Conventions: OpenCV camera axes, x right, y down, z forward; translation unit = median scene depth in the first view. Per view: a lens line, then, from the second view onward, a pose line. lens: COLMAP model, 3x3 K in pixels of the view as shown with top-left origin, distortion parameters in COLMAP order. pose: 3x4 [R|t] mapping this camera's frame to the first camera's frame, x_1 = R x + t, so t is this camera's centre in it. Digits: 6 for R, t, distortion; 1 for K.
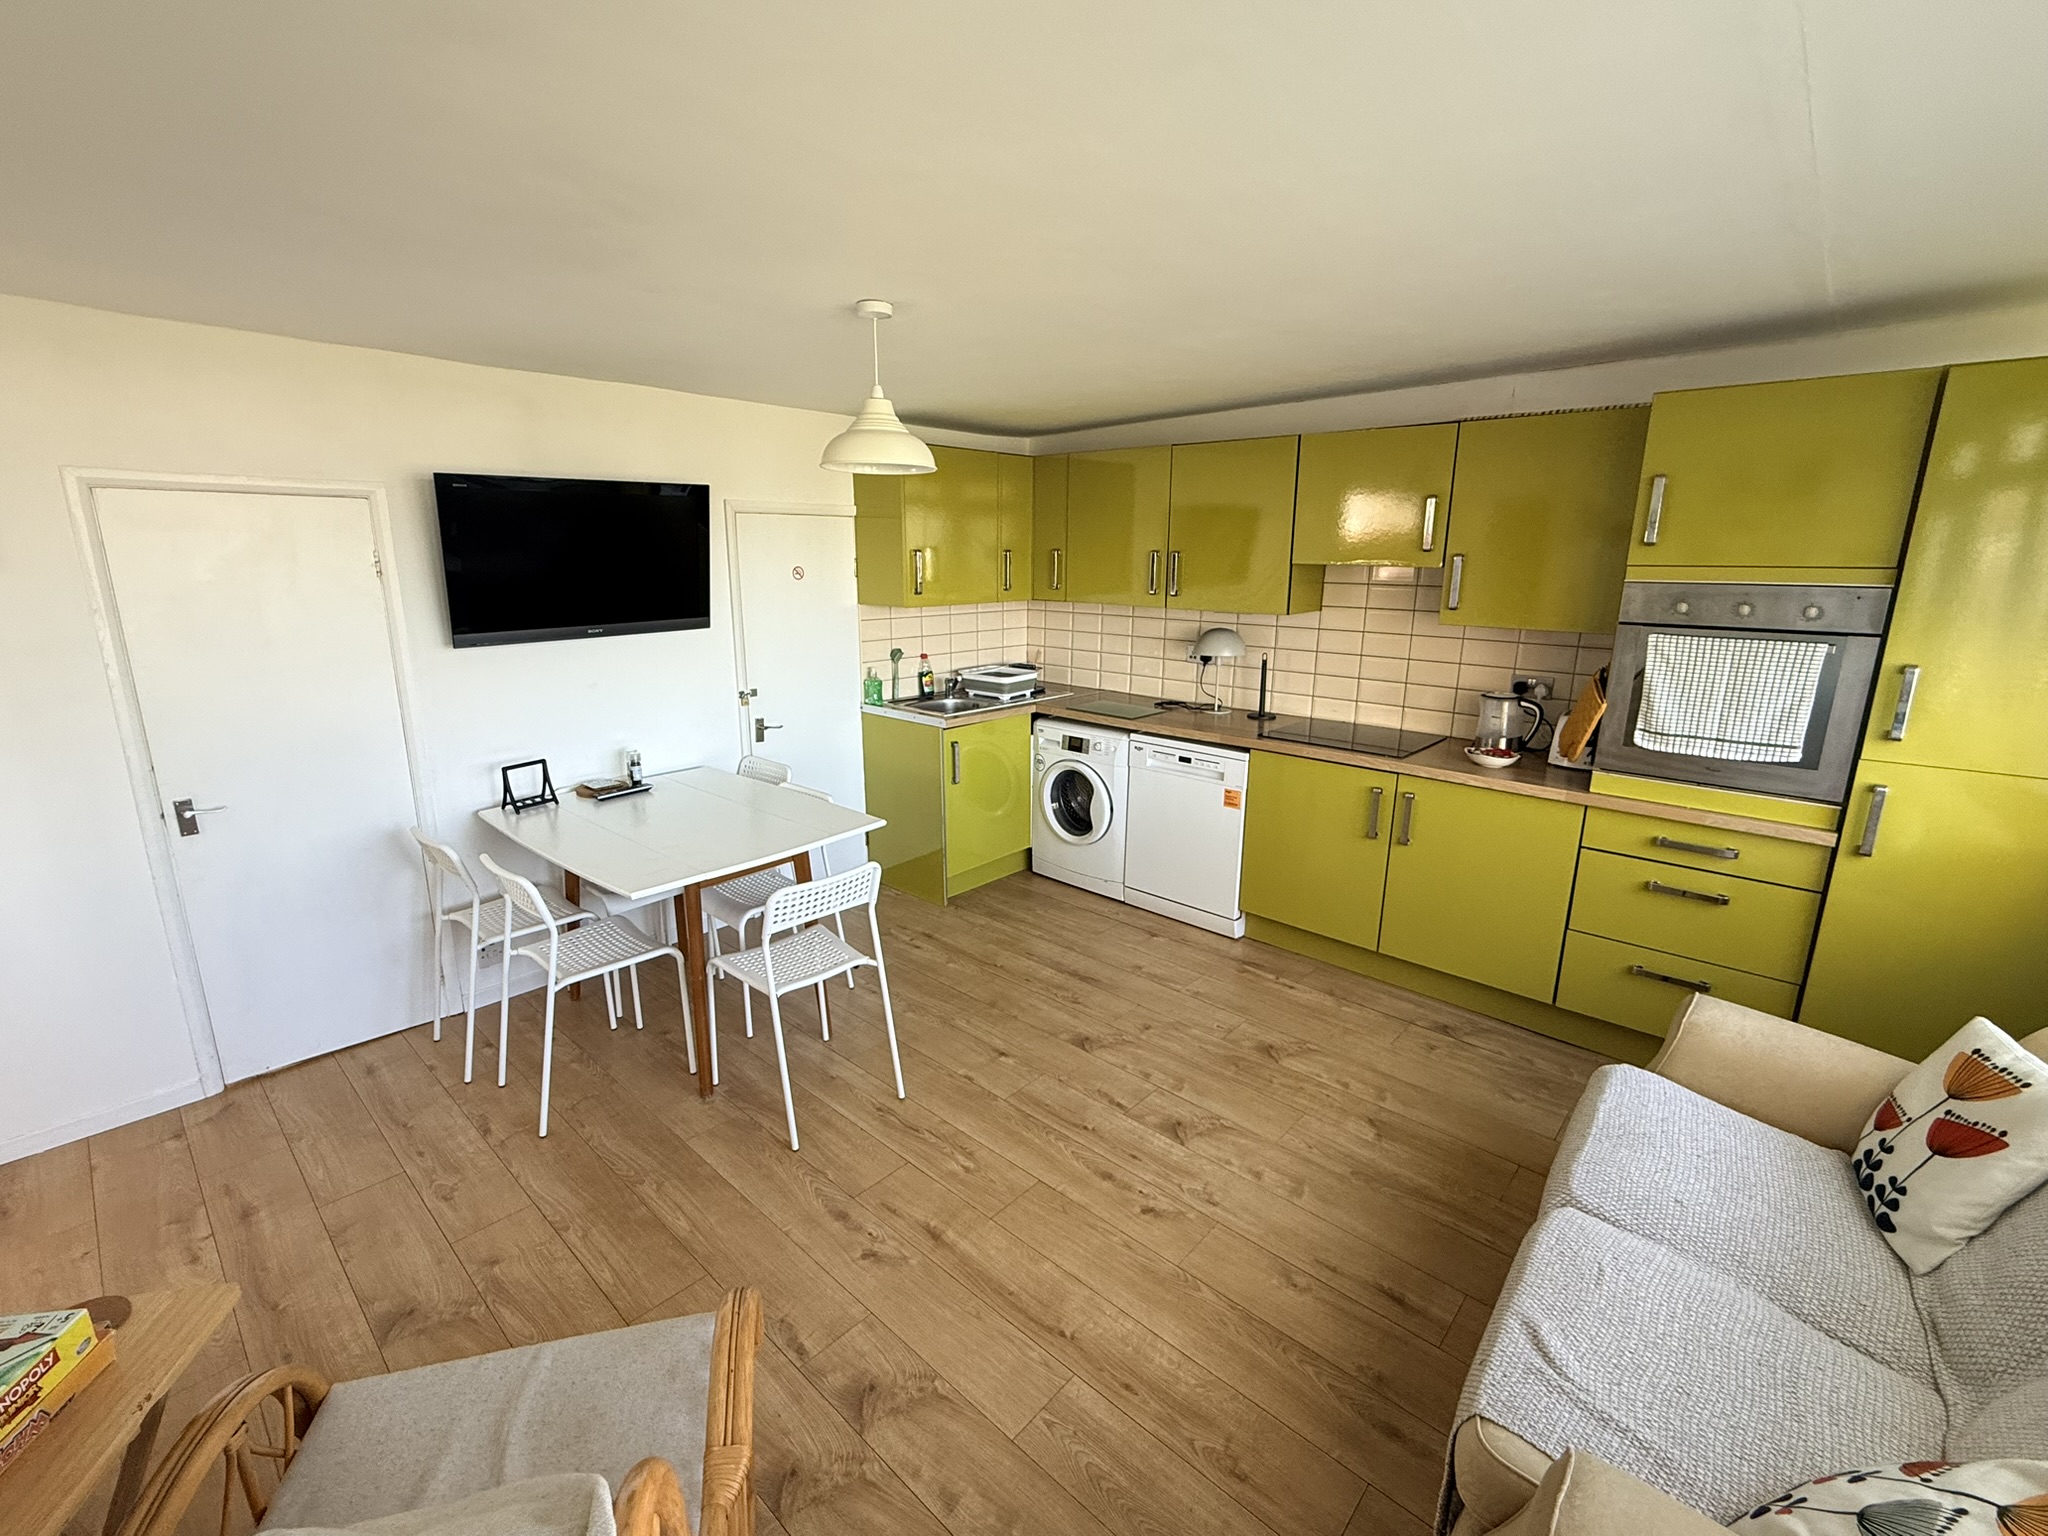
lens RADIAL K [[891.0, 0, 1019.7], [0, 891.0, 765.7], [0, 0, 1]] dist [-0.002487, 0.000018]
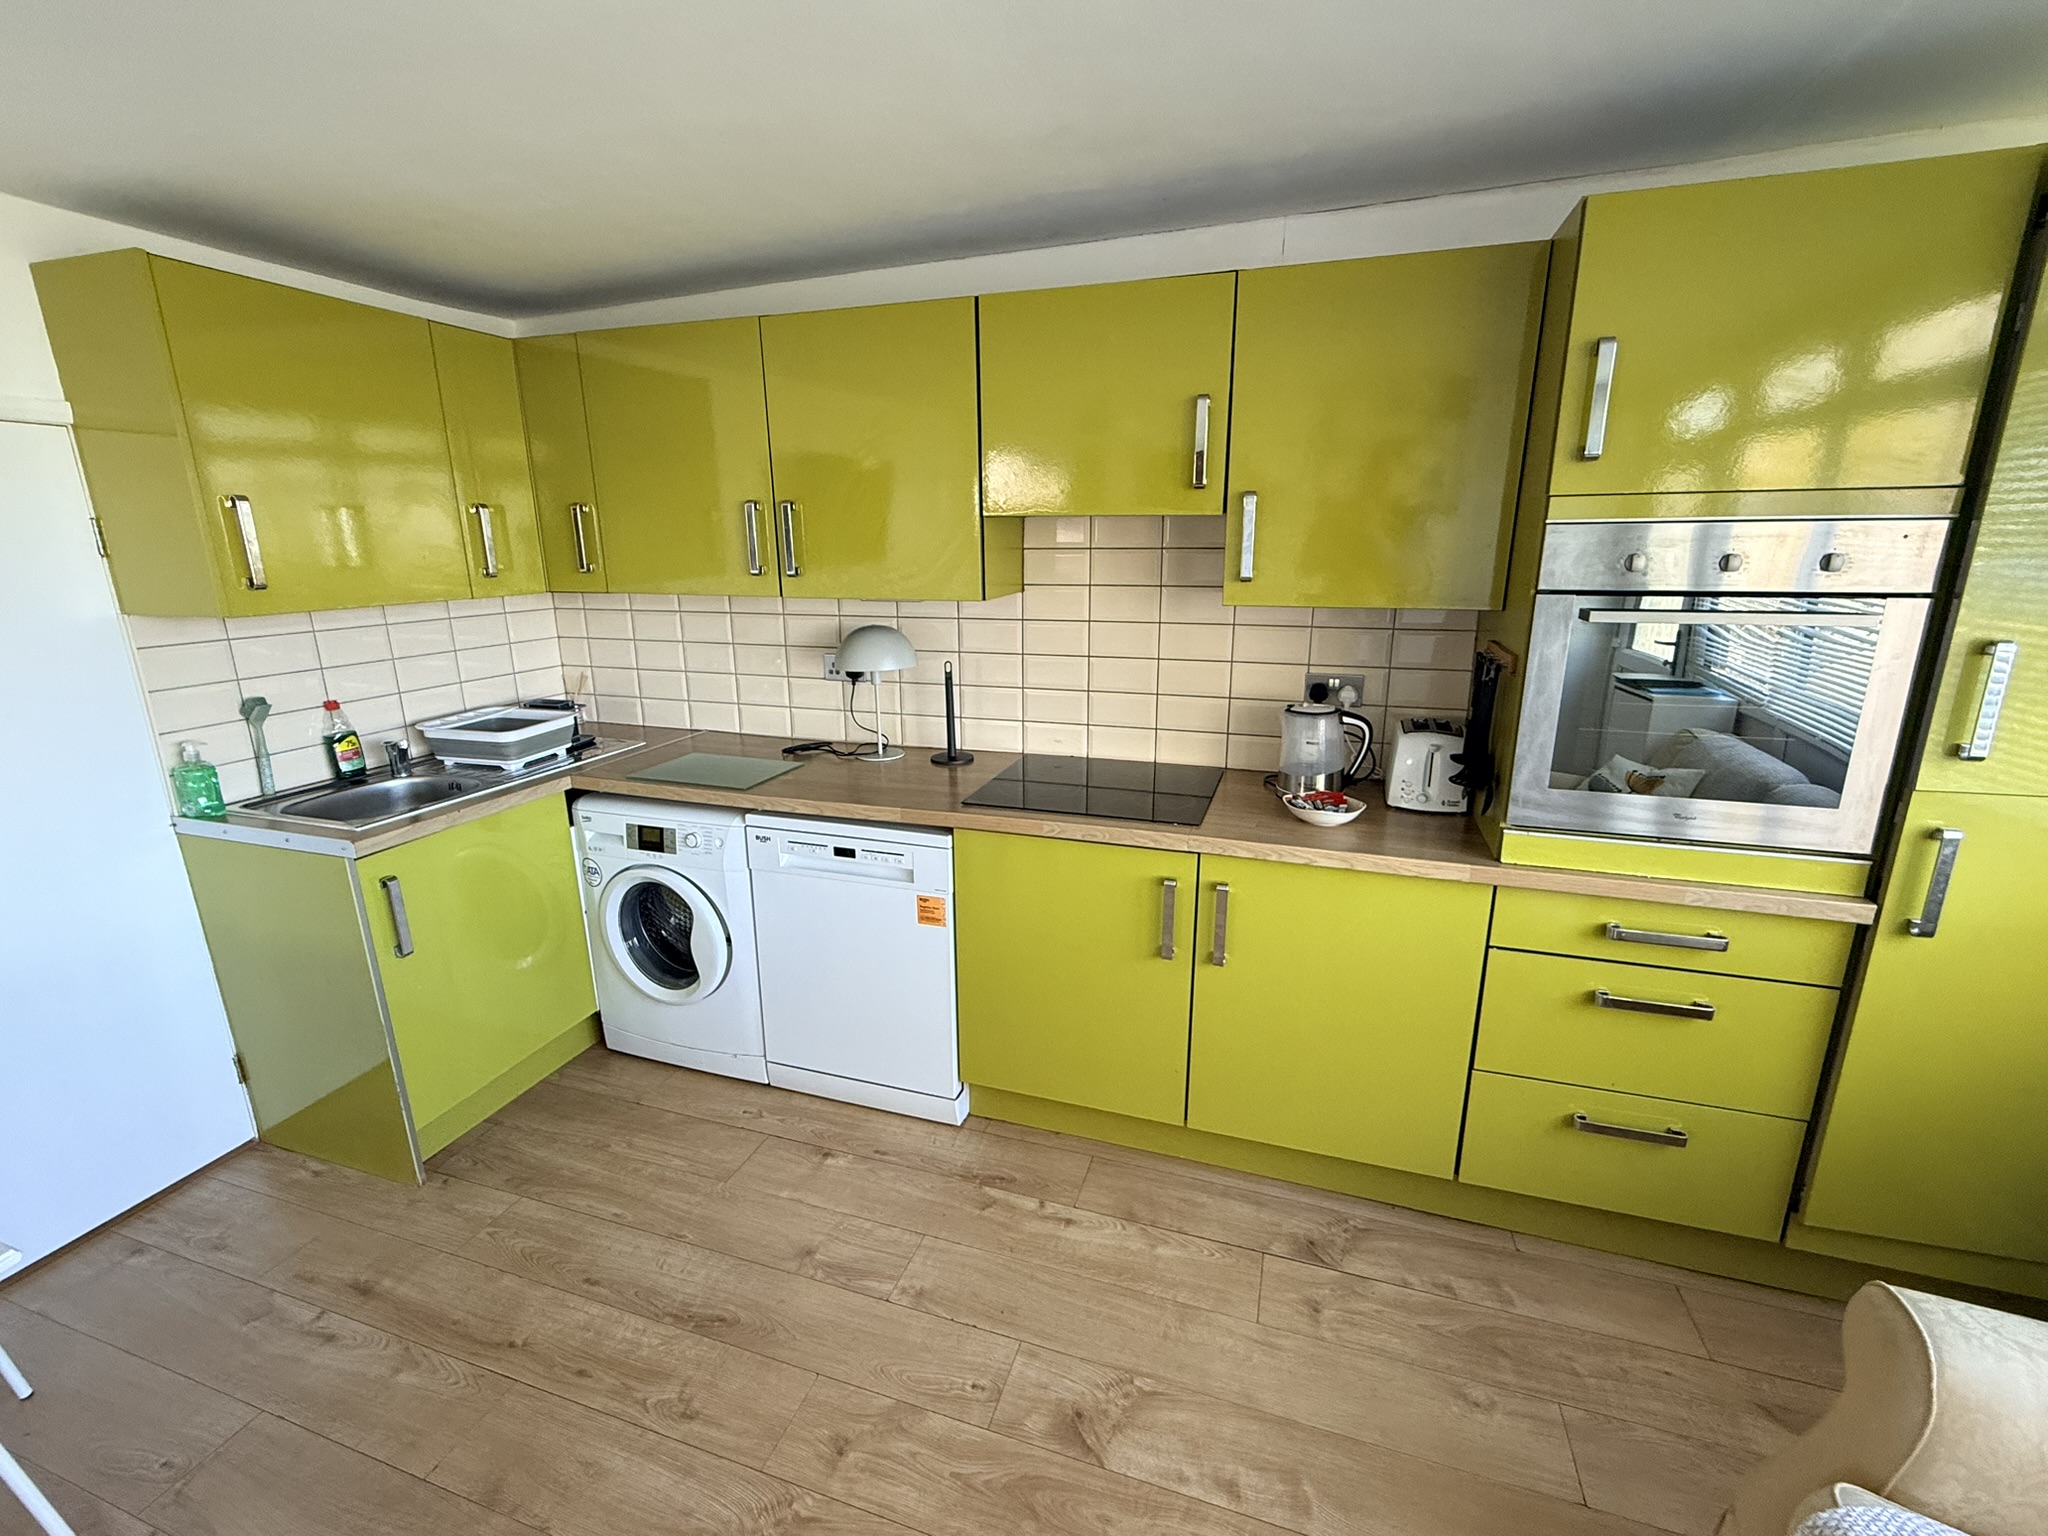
lens RADIAL K [[891.0, 0, 1020.9], [0, 891.0, 769.4], [0, 0, 1]] dist [-0.002487, 0.000018]
pose [[0.914791, -0.113752, 0.387579, 0.070629], [0.107385, 0.993486, 0.038124, -0.072337], [-0.389392, 0.006745, 0.921048, 0.414850]]
